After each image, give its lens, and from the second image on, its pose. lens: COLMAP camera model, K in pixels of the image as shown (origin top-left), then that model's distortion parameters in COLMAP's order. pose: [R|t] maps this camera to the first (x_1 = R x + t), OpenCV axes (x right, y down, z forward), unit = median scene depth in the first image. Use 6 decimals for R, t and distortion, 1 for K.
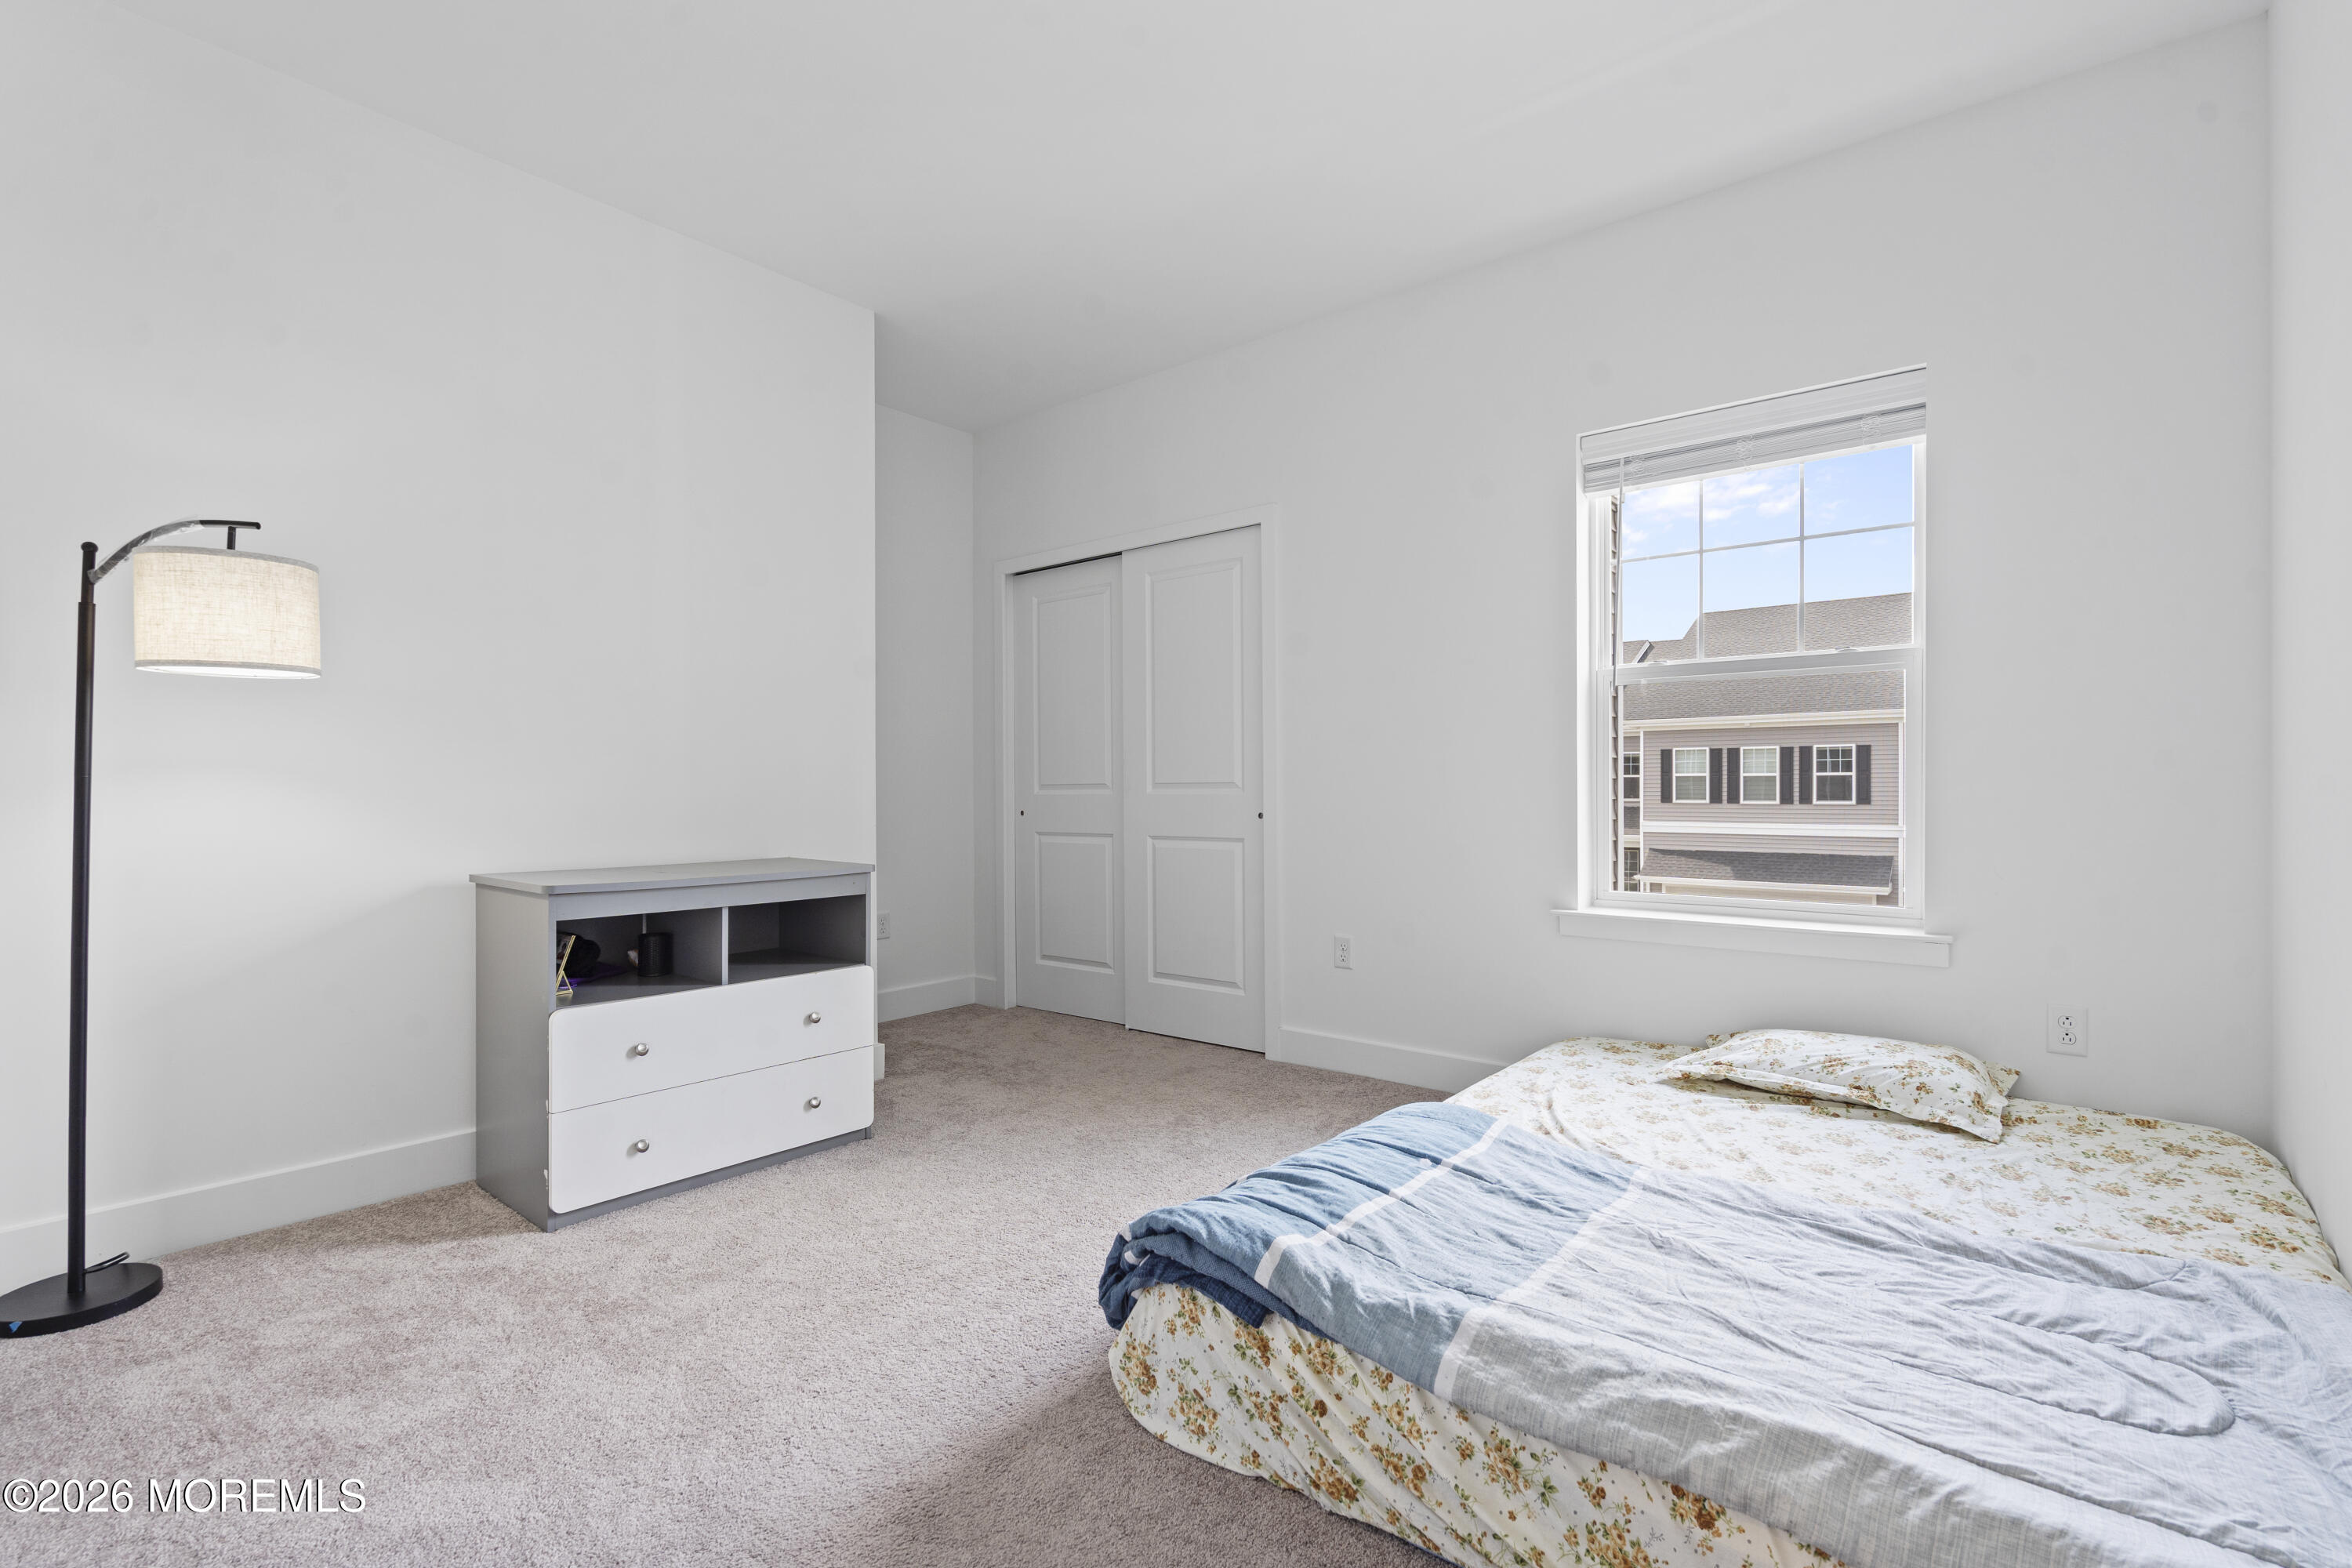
lens RADIAL K [[1056.5, 0, 1183.4], [0, 1056.5, 787.8], [0, 0, 1]] dist [-0.003621, -0.000229]
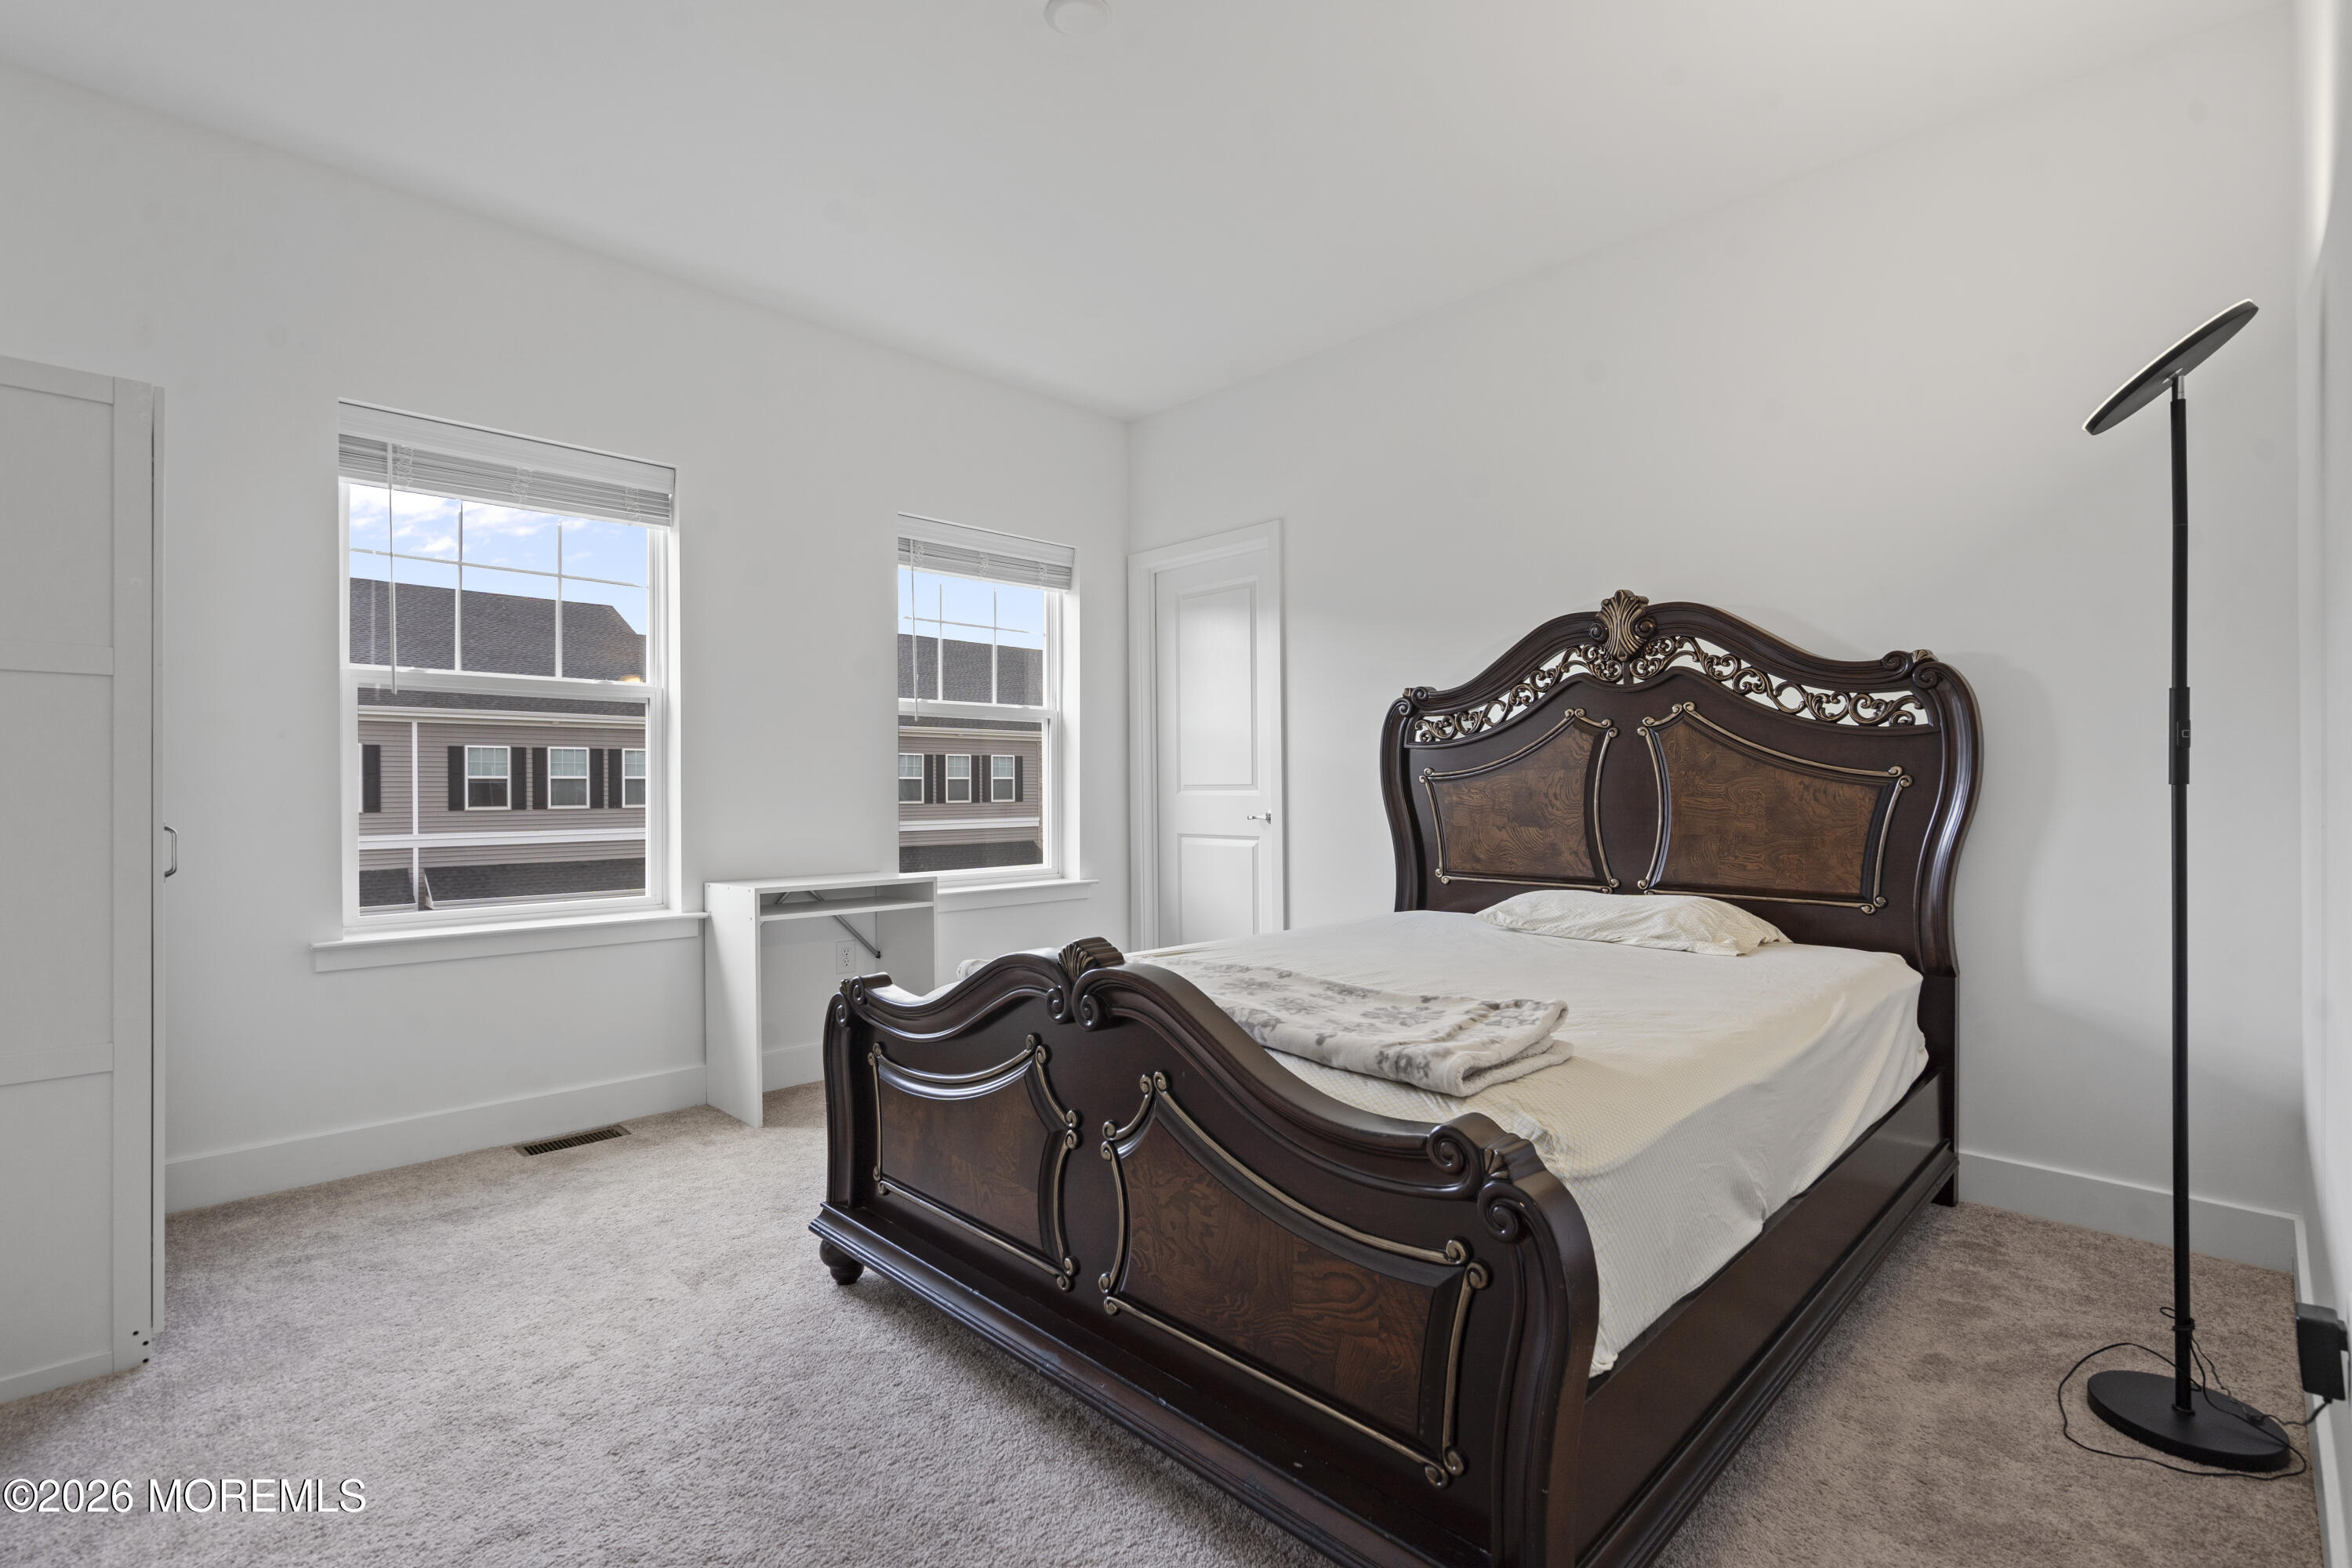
lens RADIAL K [[1056.5, 0, 1183.4], [0, 1056.5, 787.8], [0, 0, 1]] dist [-0.003621, -0.000229]
pose [[0.101222, 0.000603, 0.994864, -0.316515], [0.005672, 0.999983, -0.001183, 0.000610], [-0.994848, 0.005763, 0.101217, 0.361147]]
